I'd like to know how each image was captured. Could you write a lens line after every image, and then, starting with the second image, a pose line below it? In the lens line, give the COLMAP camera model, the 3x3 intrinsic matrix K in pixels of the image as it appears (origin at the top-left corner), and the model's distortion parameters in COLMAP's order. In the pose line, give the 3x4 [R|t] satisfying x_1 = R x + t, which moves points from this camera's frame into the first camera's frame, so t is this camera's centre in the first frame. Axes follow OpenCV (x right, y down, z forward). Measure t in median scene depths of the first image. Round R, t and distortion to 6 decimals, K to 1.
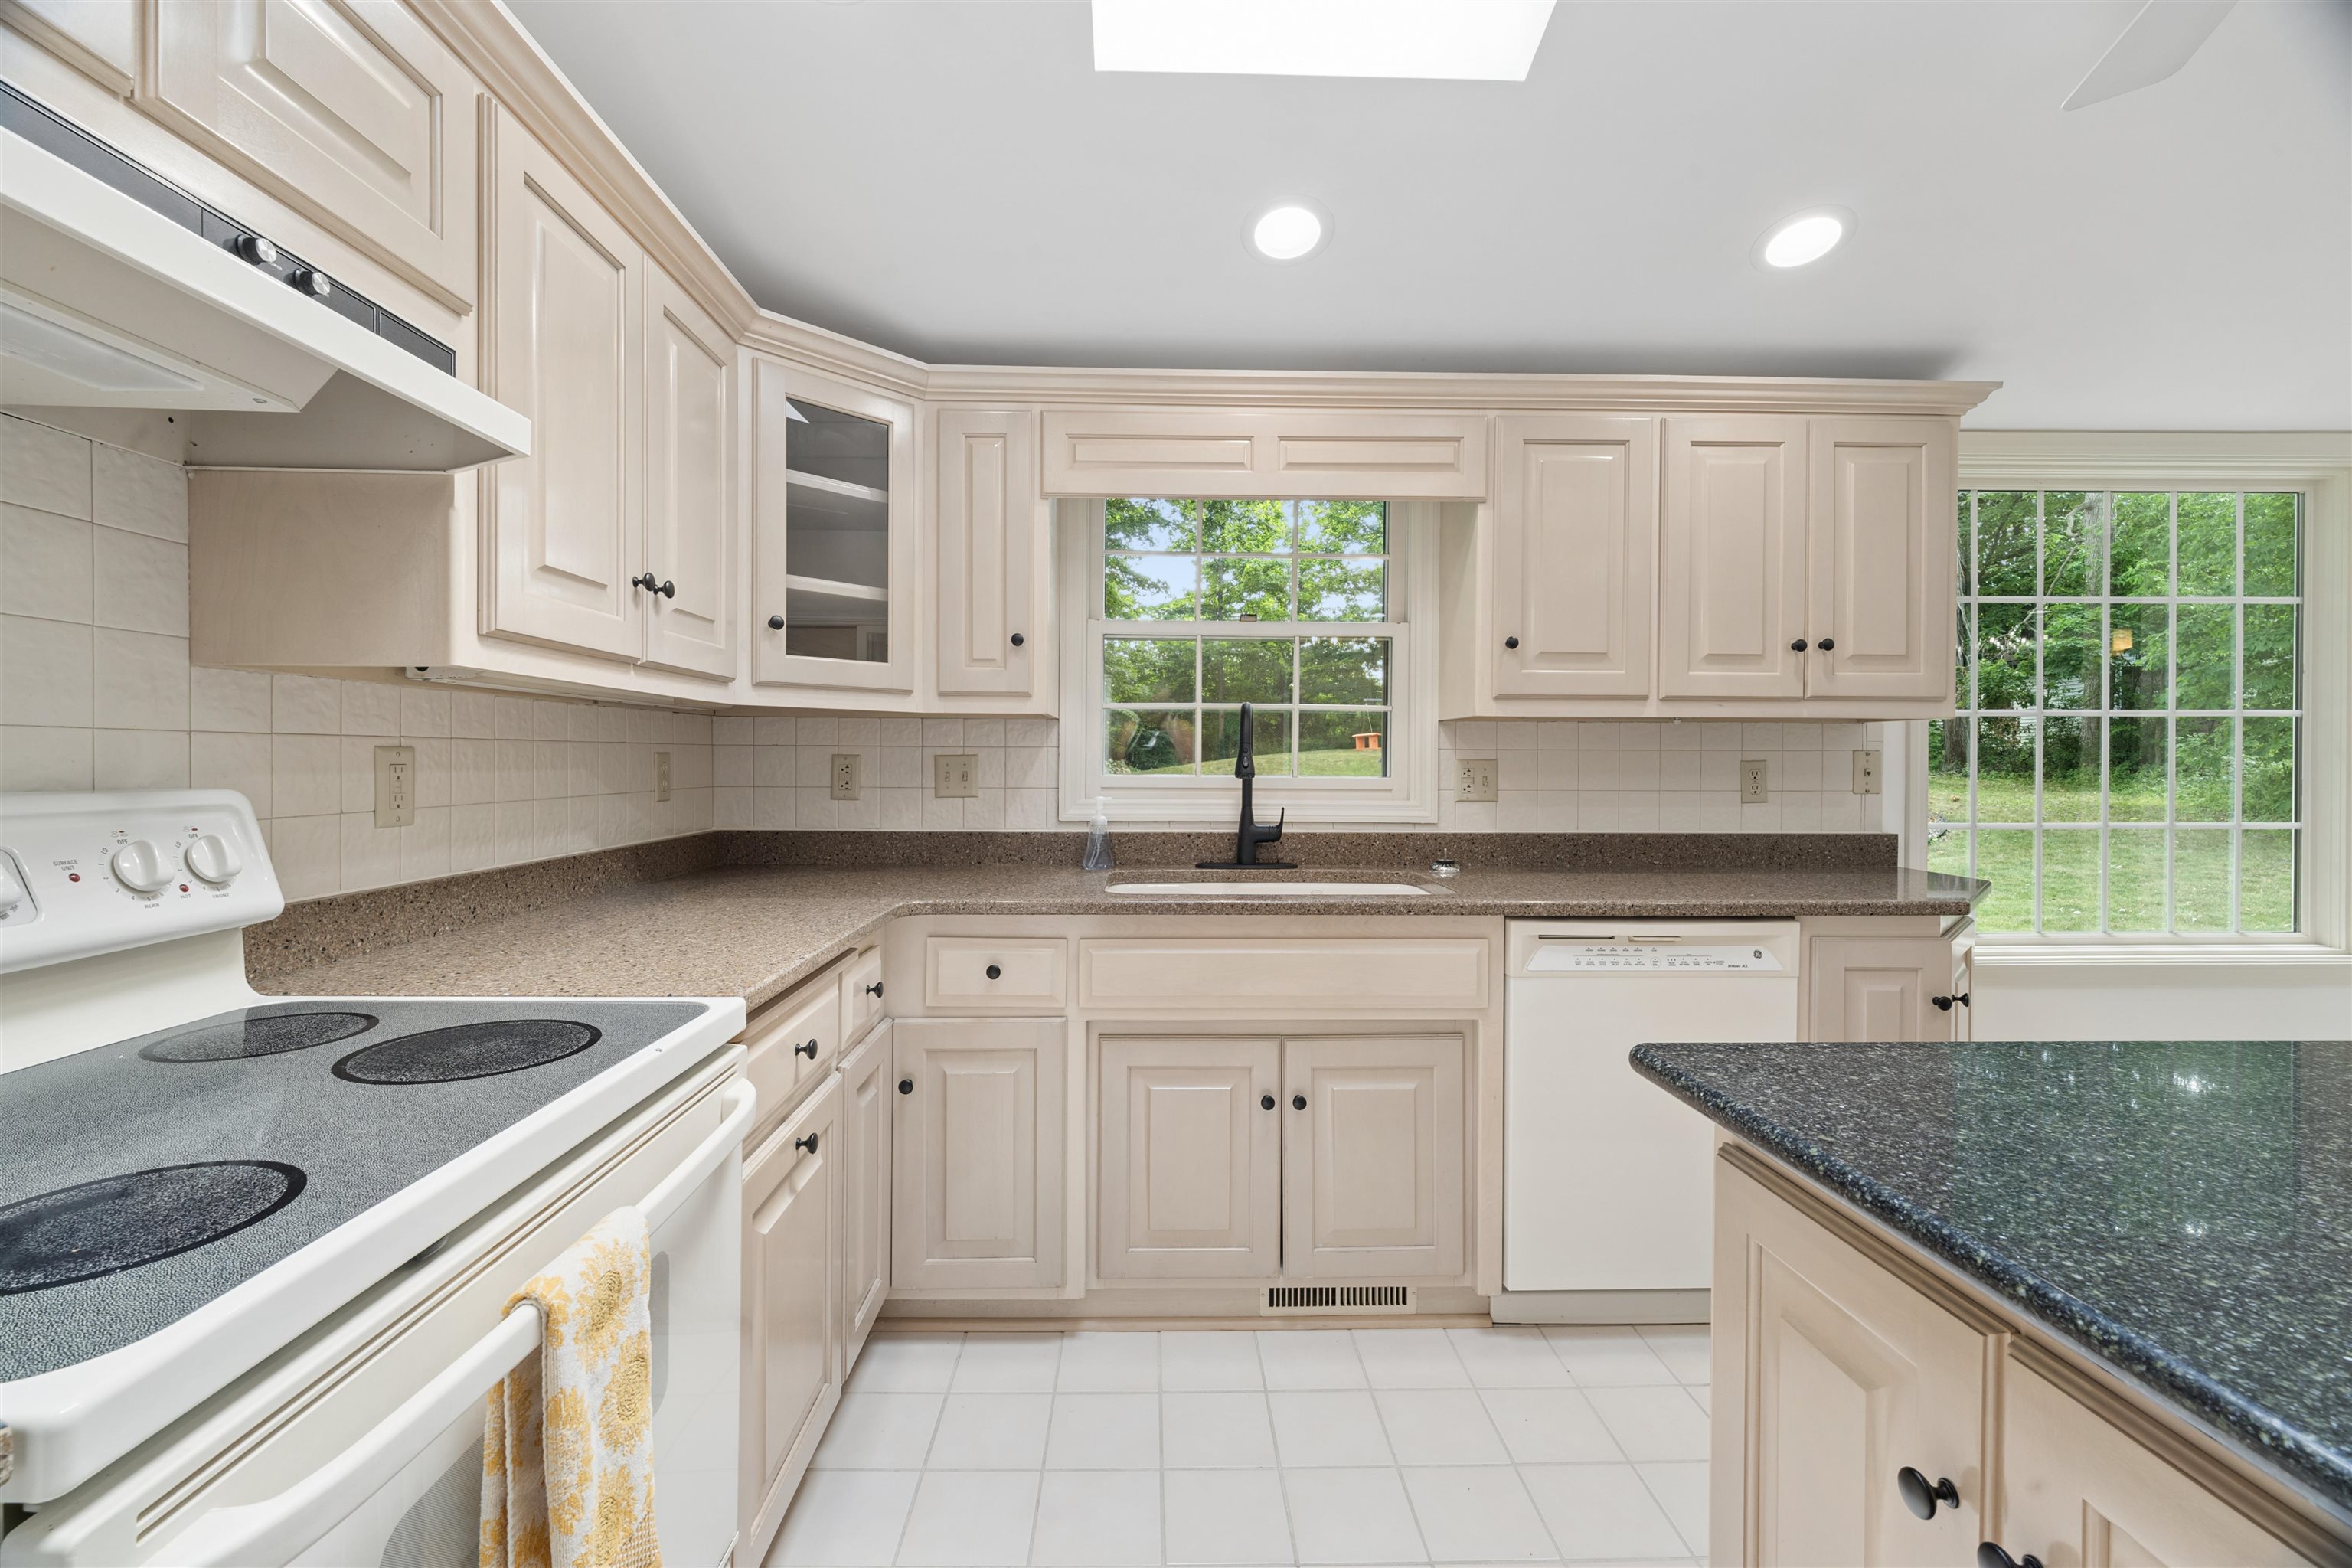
lens RADIAL K [[982.1, 0, 1169.0], [0, 982.1, 763.7], [0, 0, 1]] dist [-0.000894, -0.000137]
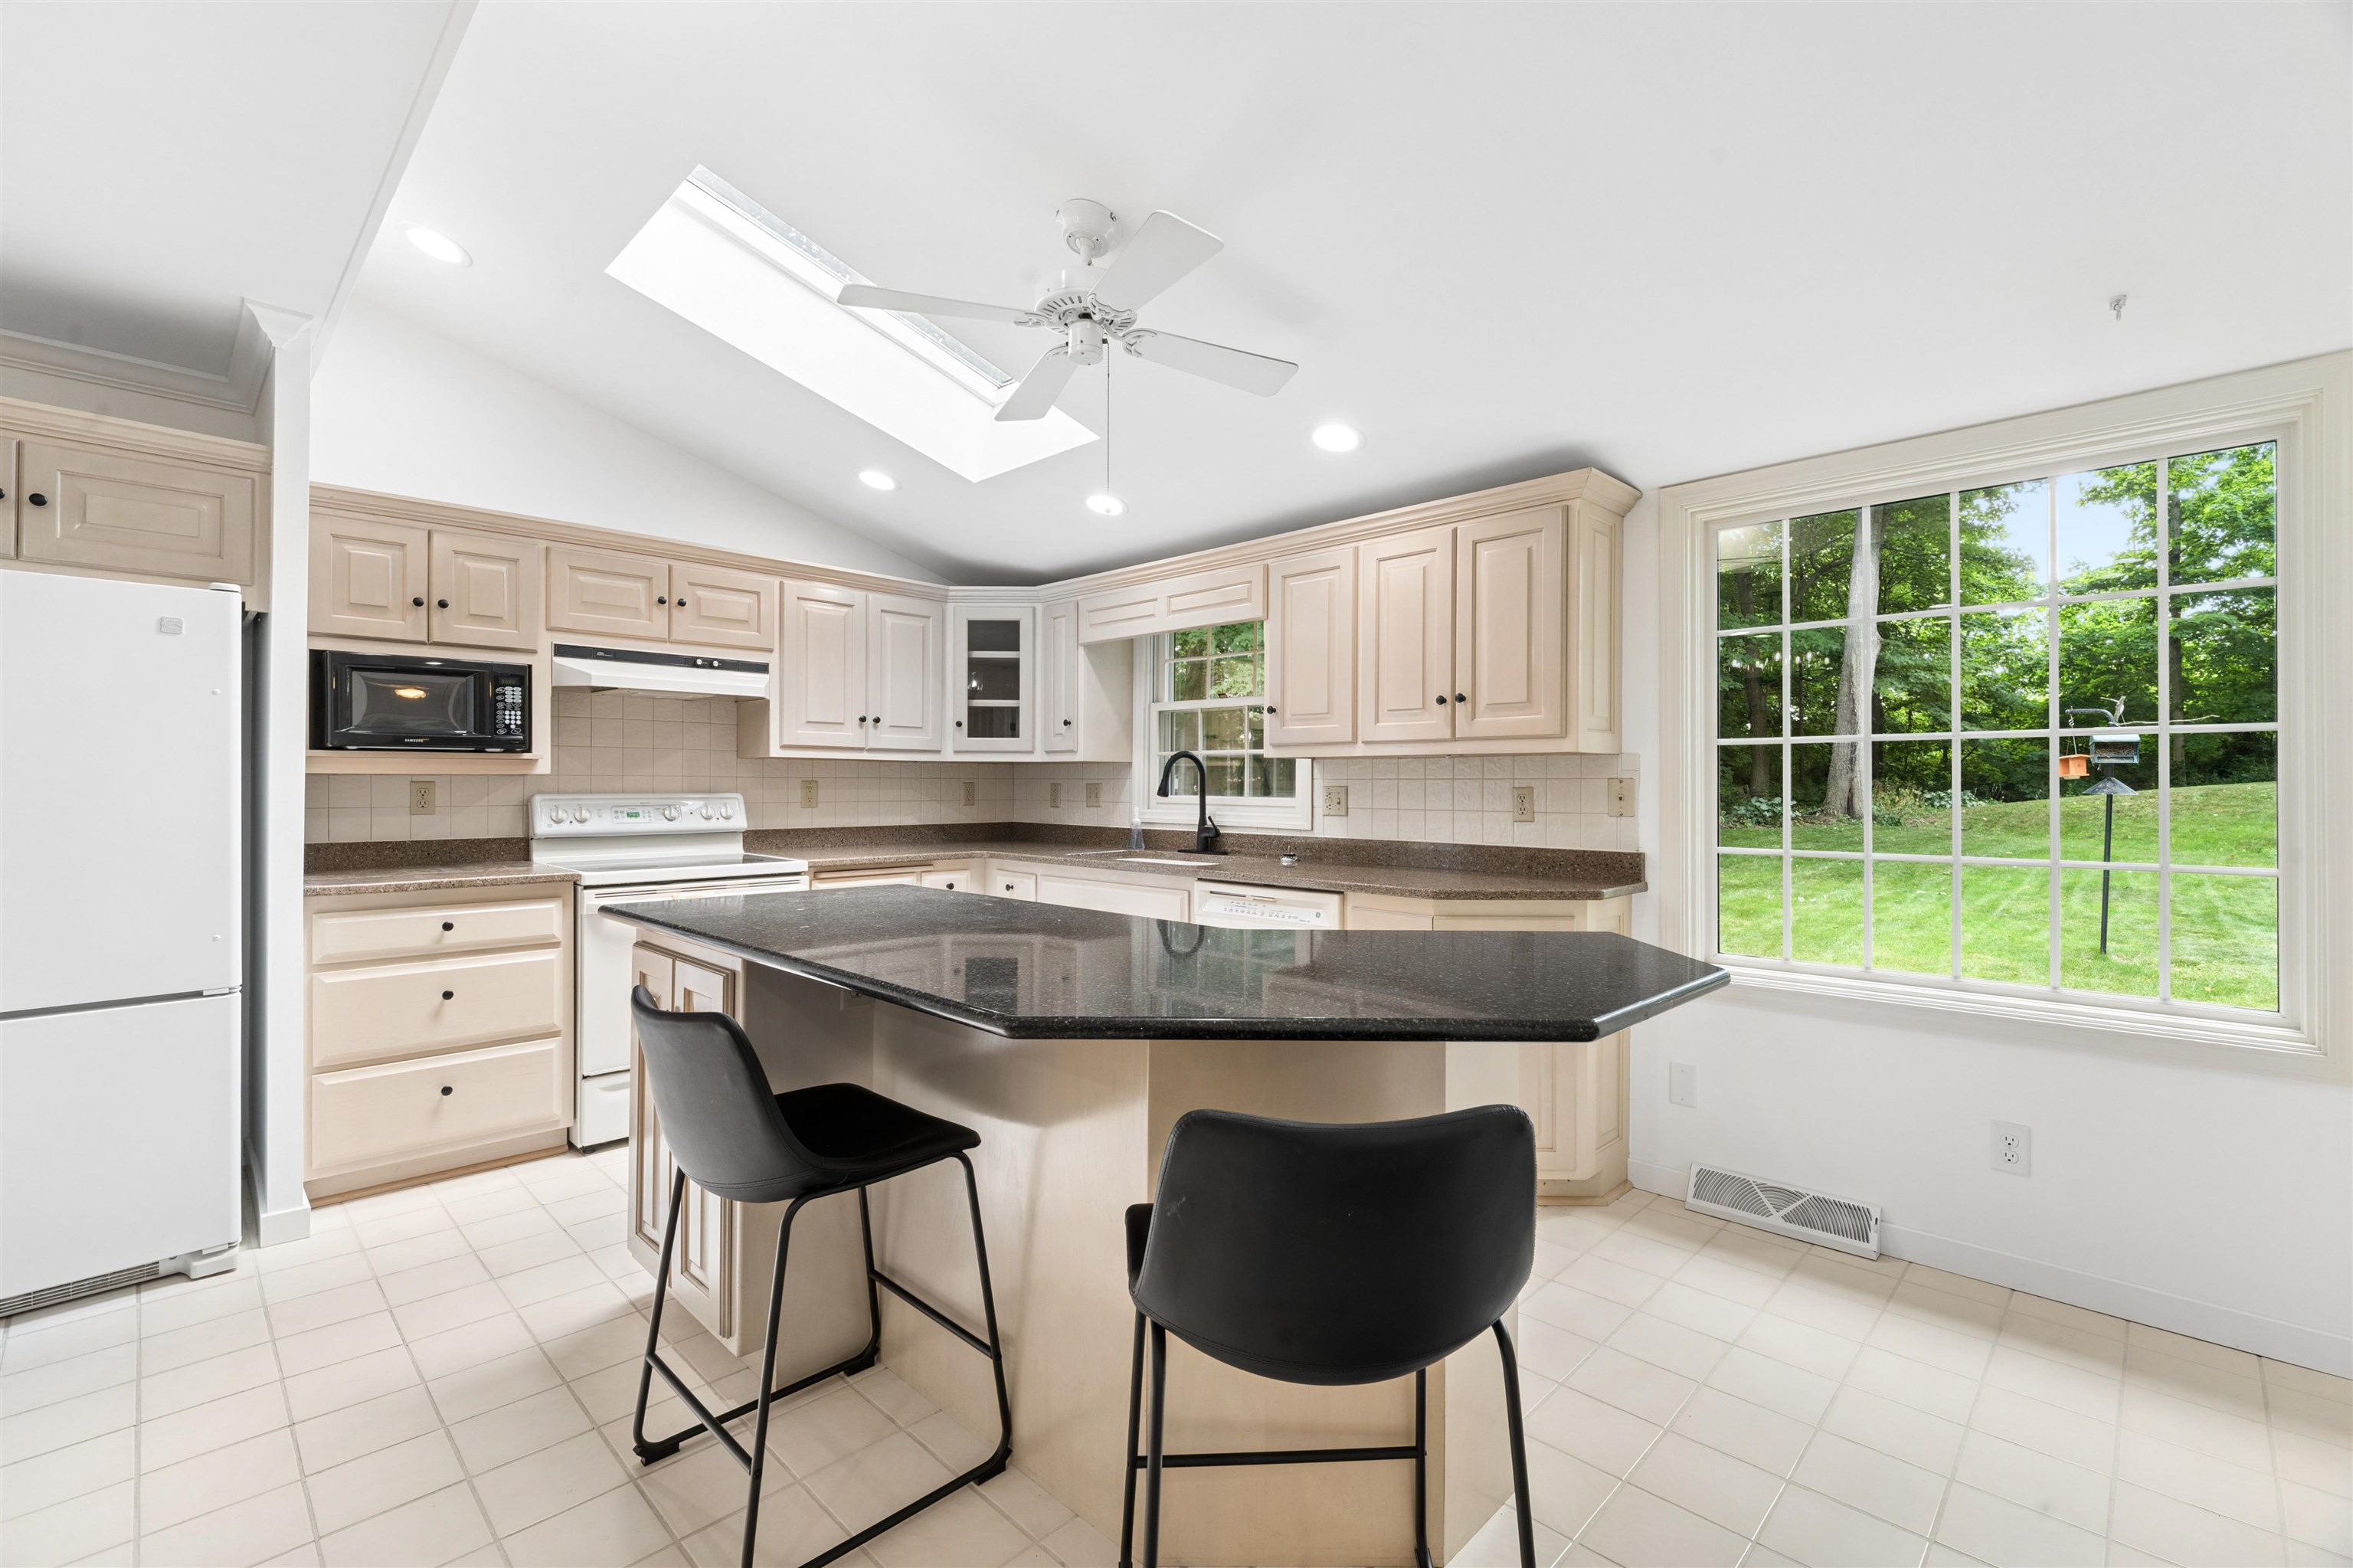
lens RADIAL K [[1009.1, 0, 1176.5], [0, 1009.1, 784.0], [0, 0, 1]] dist [0.000444, -0.000016]
pose [[0.696060, -0.000322, -0.717984, 1.396897], [-0.006401, 0.999957, -0.006653, 0.004686], [0.717955, 0.009227, 0.696028, -0.208095]]
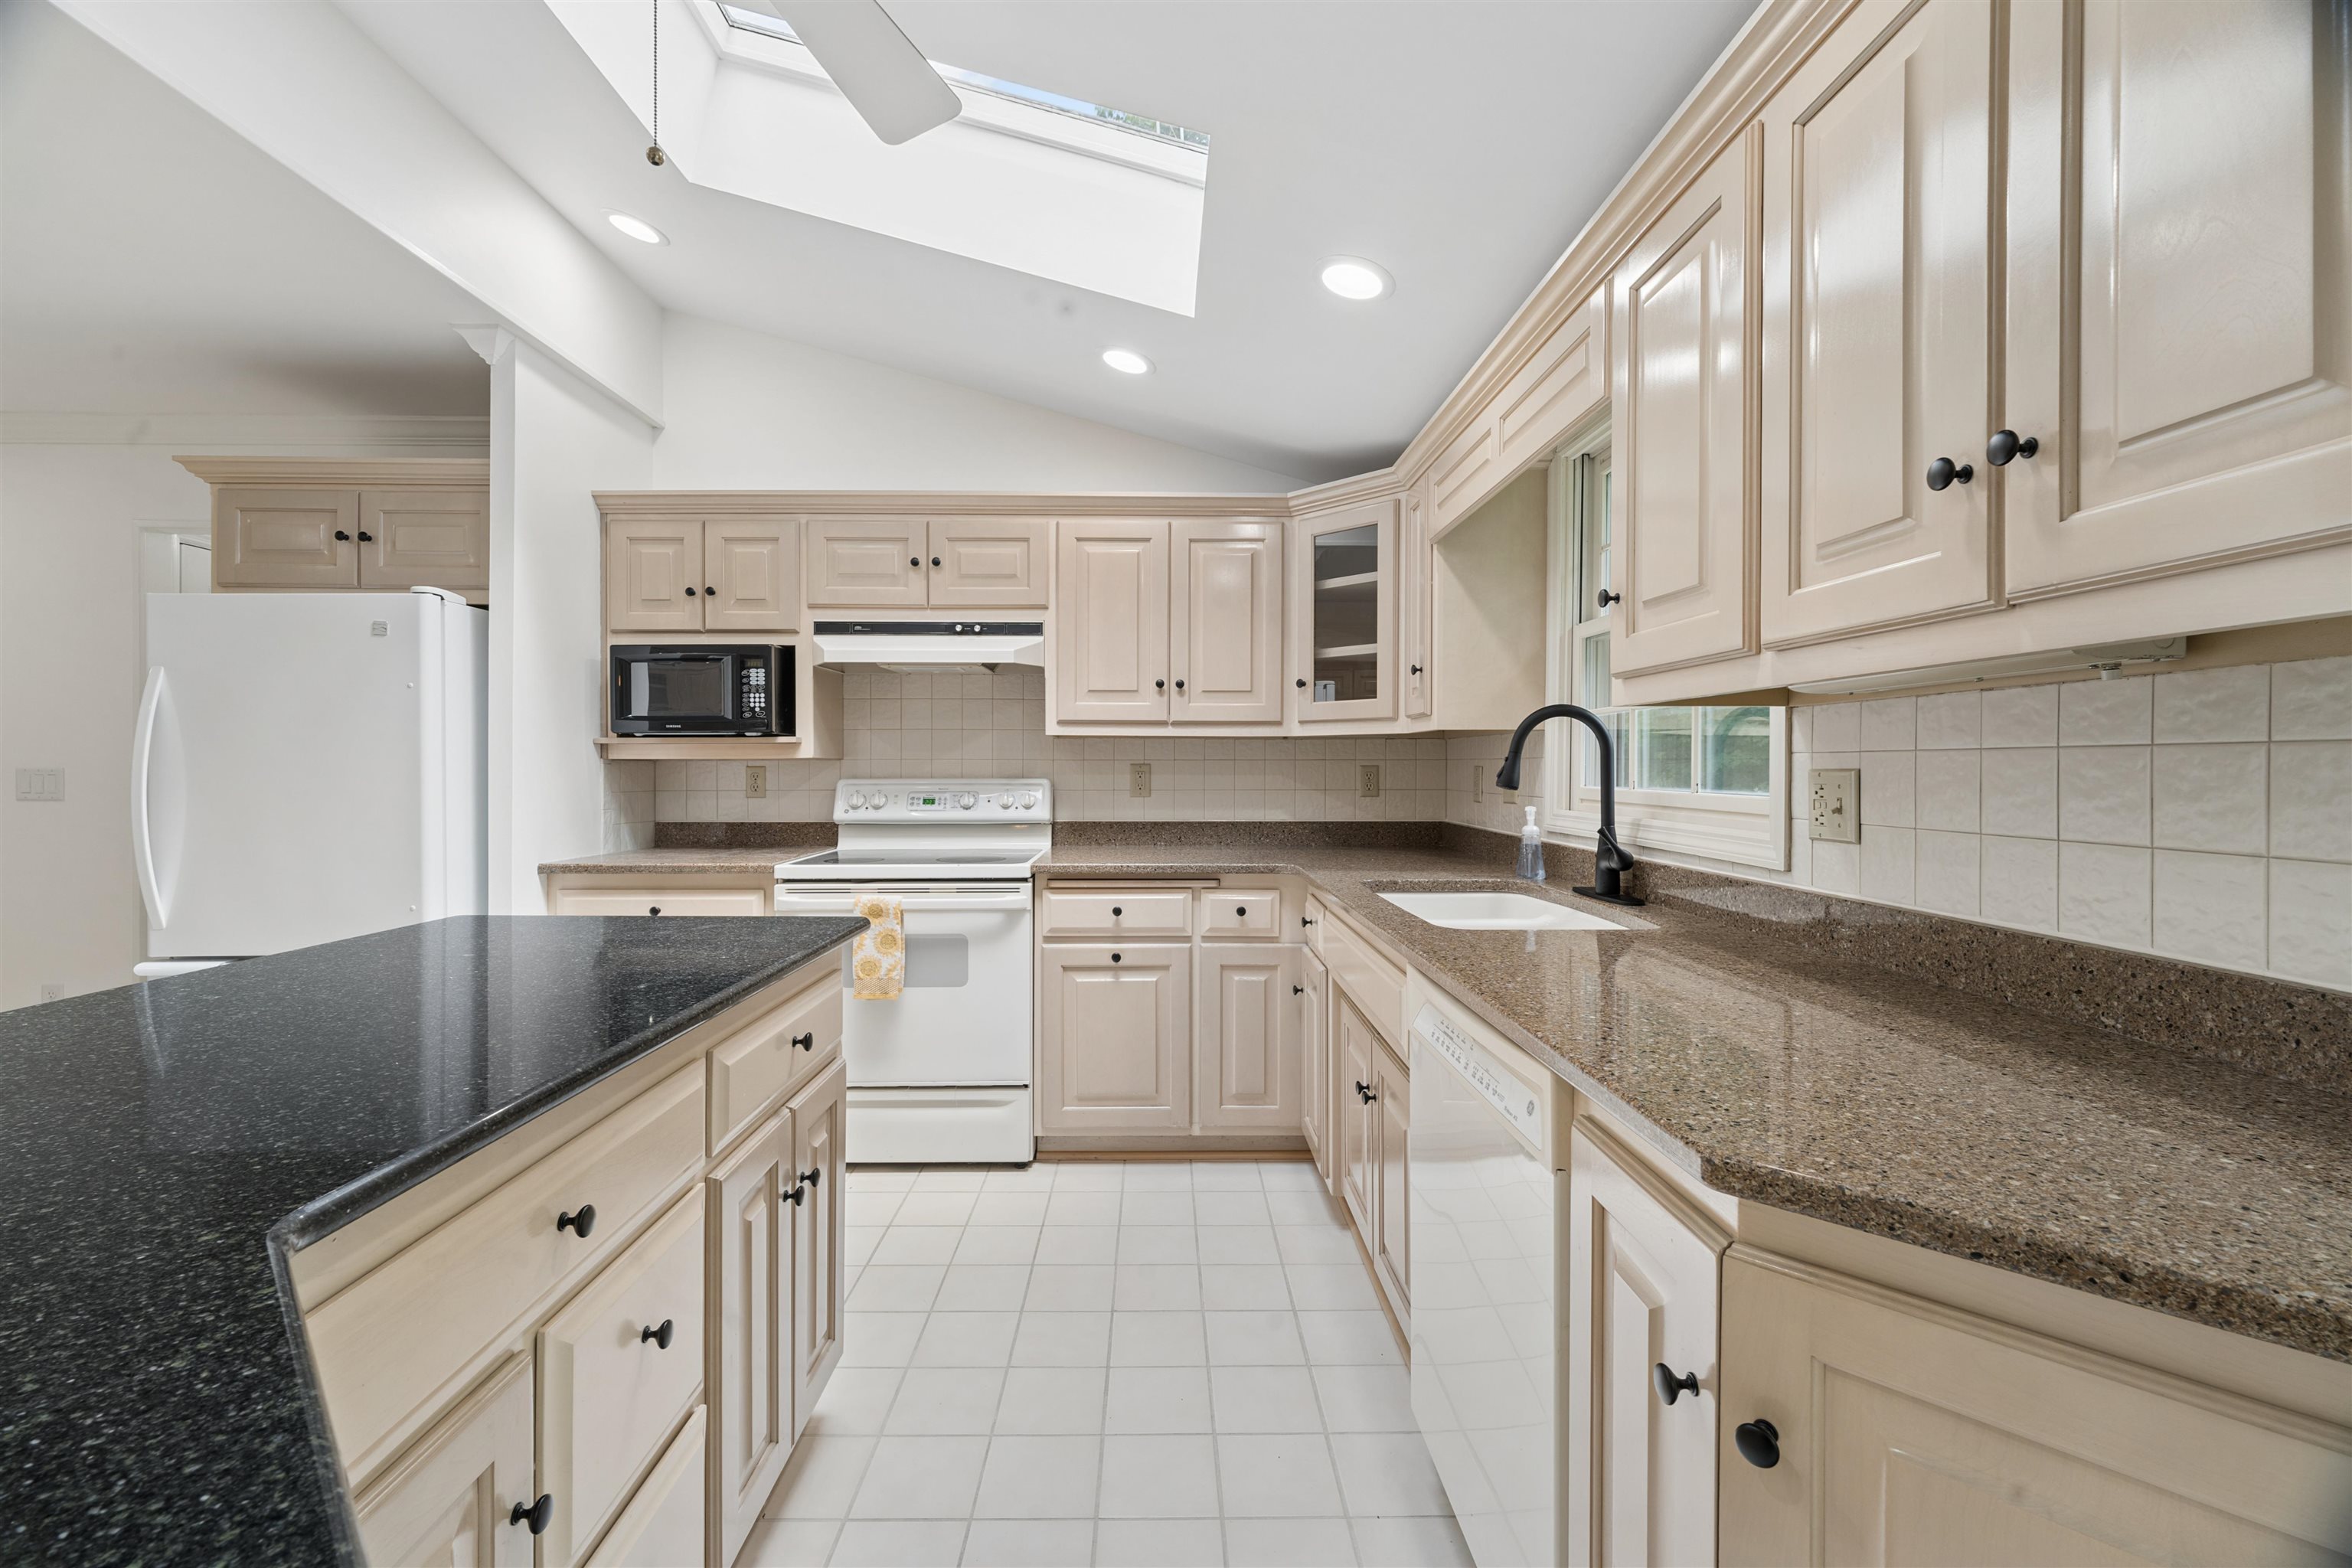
lens RADIAL K [[973.9, 0, 1170.3], [0, 973.9, 776.1], [0, 0, 1]] dist [0.001352, 0.000053]
pose [[-0.011218, 0.006992, -0.999913, 1.046502], [-0.007035, 0.999950, 0.007071, -0.002057], [0.999912, 0.007113, -0.011168, 0.711322]]
